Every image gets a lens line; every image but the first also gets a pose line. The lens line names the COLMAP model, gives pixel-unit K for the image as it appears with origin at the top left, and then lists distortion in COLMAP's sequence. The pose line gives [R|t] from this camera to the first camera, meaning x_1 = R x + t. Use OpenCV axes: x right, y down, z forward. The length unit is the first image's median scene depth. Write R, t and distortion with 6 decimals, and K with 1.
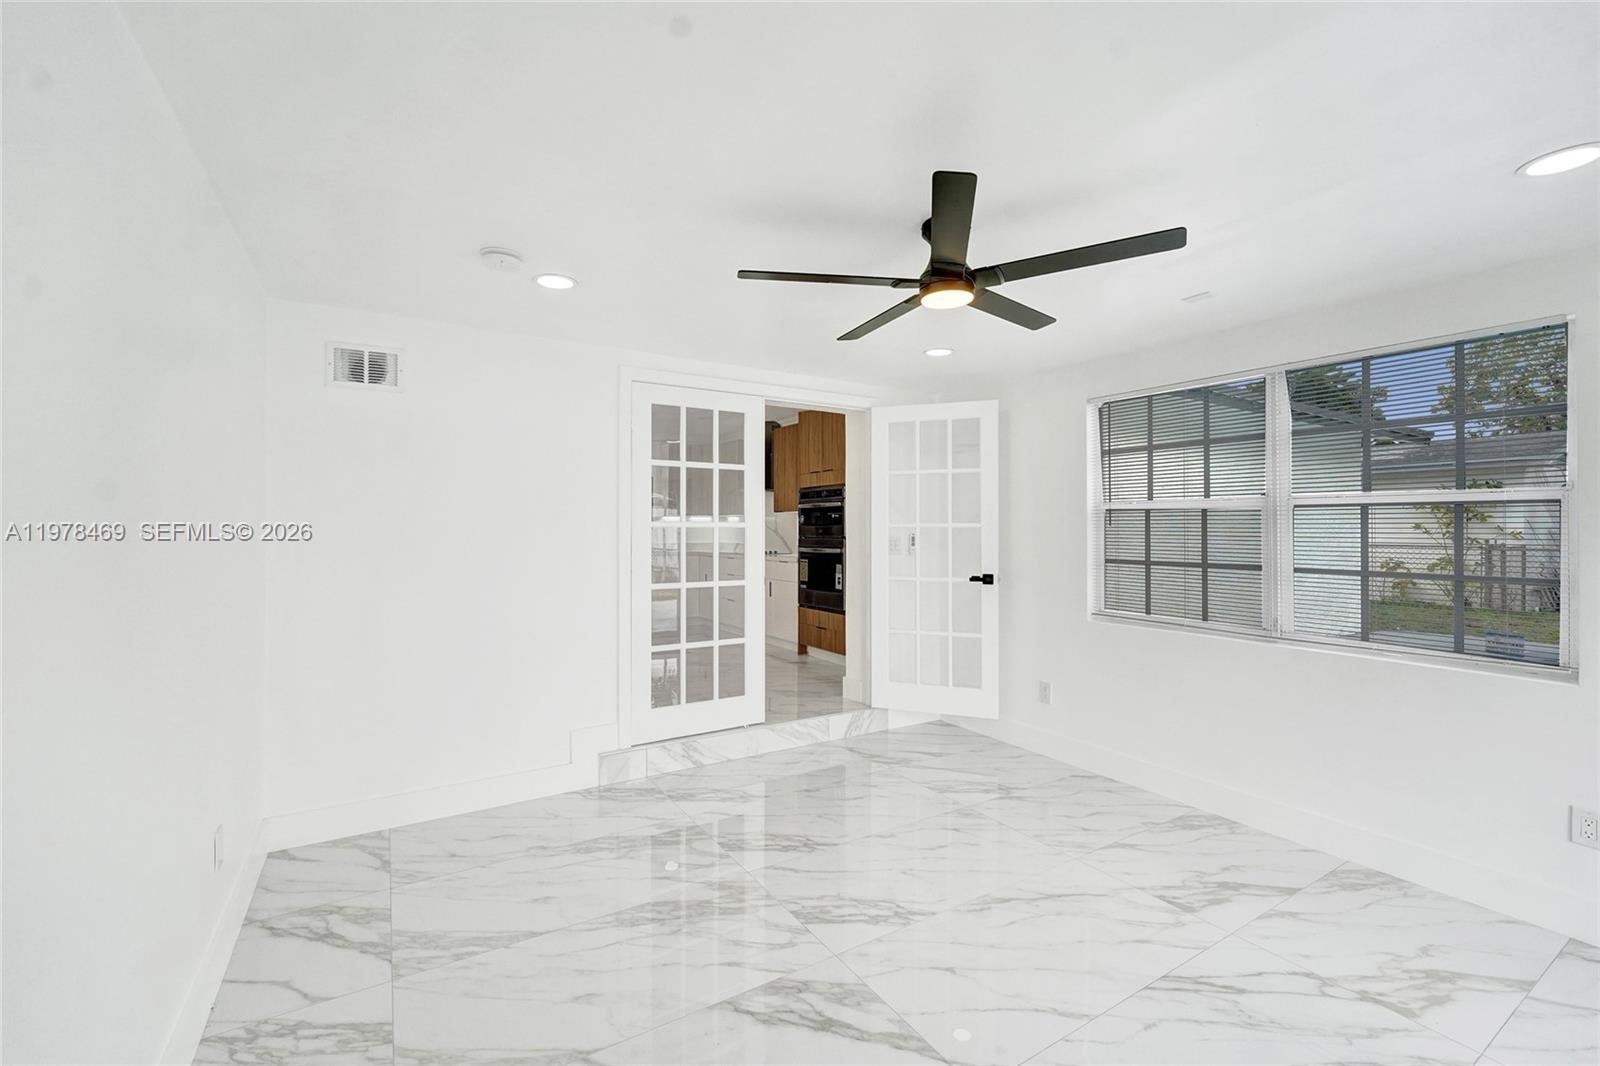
lens RADIAL K [[668.9, 0, 800.0], [0, 668.9, 533.0], [0, 0, 1]] dist [0.031999, -0.000098]
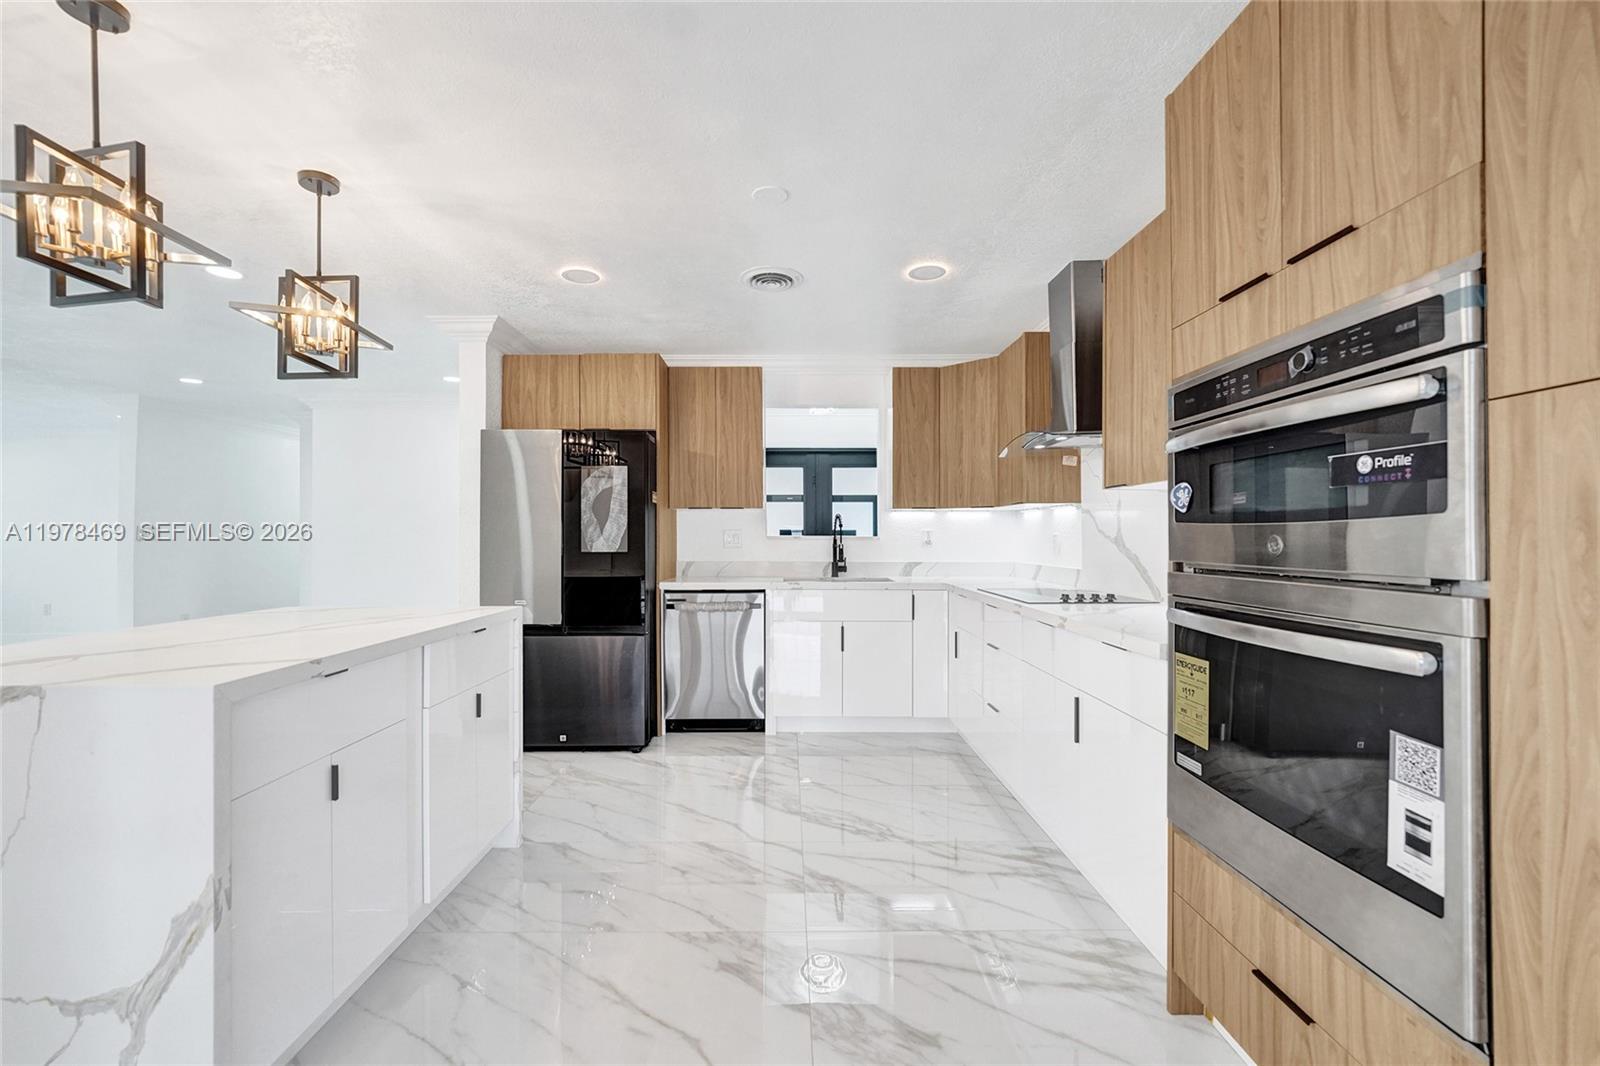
lens RADIAL K [[676.6, 0, 785.7], [0, 676.6, 537.8], [0, 0, 1]] dist [0.000507, 0.000008]
pose [[0.847991, -0.005893, -0.529977, 0.011495], [0.004724, 0.999983, -0.003561, -0.004651], [0.529989, 0.000516, 0.848004, 0.701730]]
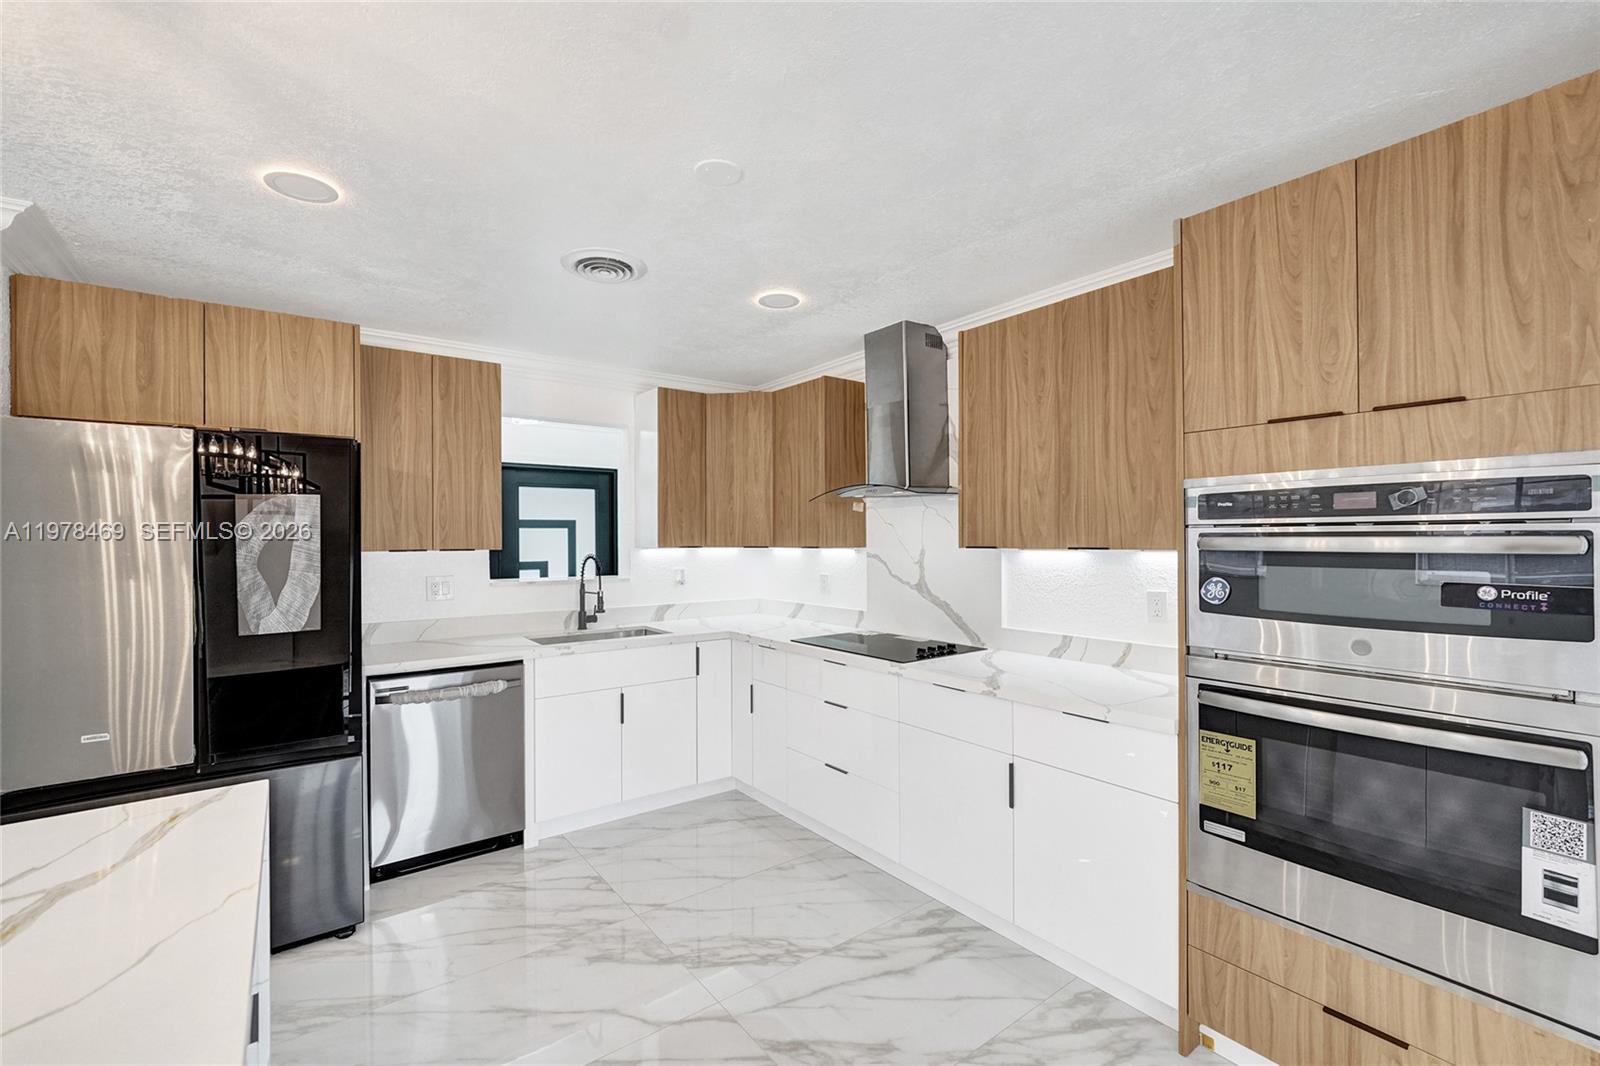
lens RADIAL K [[678.2, 0, 792.8], [0, 678.2, 538.6], [0, 0, 1]] dist [-0.003806, 0.000324]
pose [[0.996434, -0.011835, 0.083542, -0.195939], [0.011871, 0.999930, 0.000064, -0.043975], [-0.083537, 0.000928, 0.996504, 0.731510]]
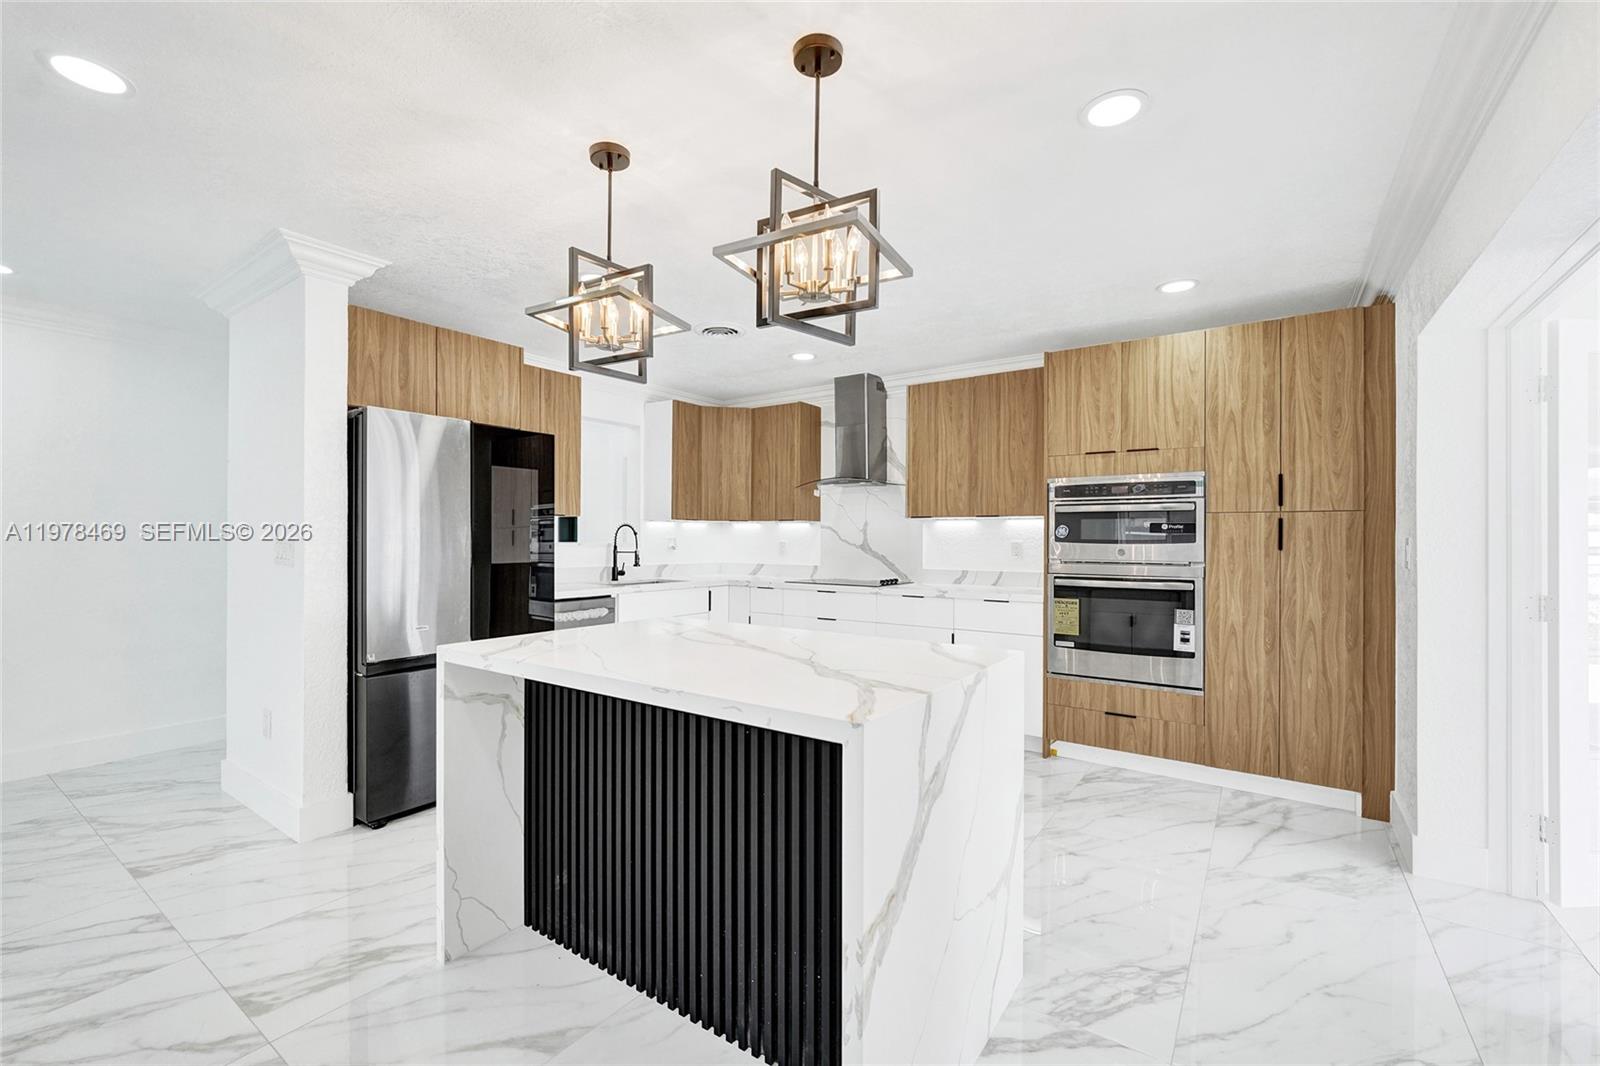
lens RADIAL K [[672.9, 0, 797.9], [0, 672.9, 545.8], [0, 0, 1]] dist [-0.006639, 0.001266]
pose [[0.920637, -0.008024, 0.390338, -0.445574], [0.002565, 0.999892, 0.014505, -0.016667], [-0.390412, -0.012352, 0.920557, 0.541129]]
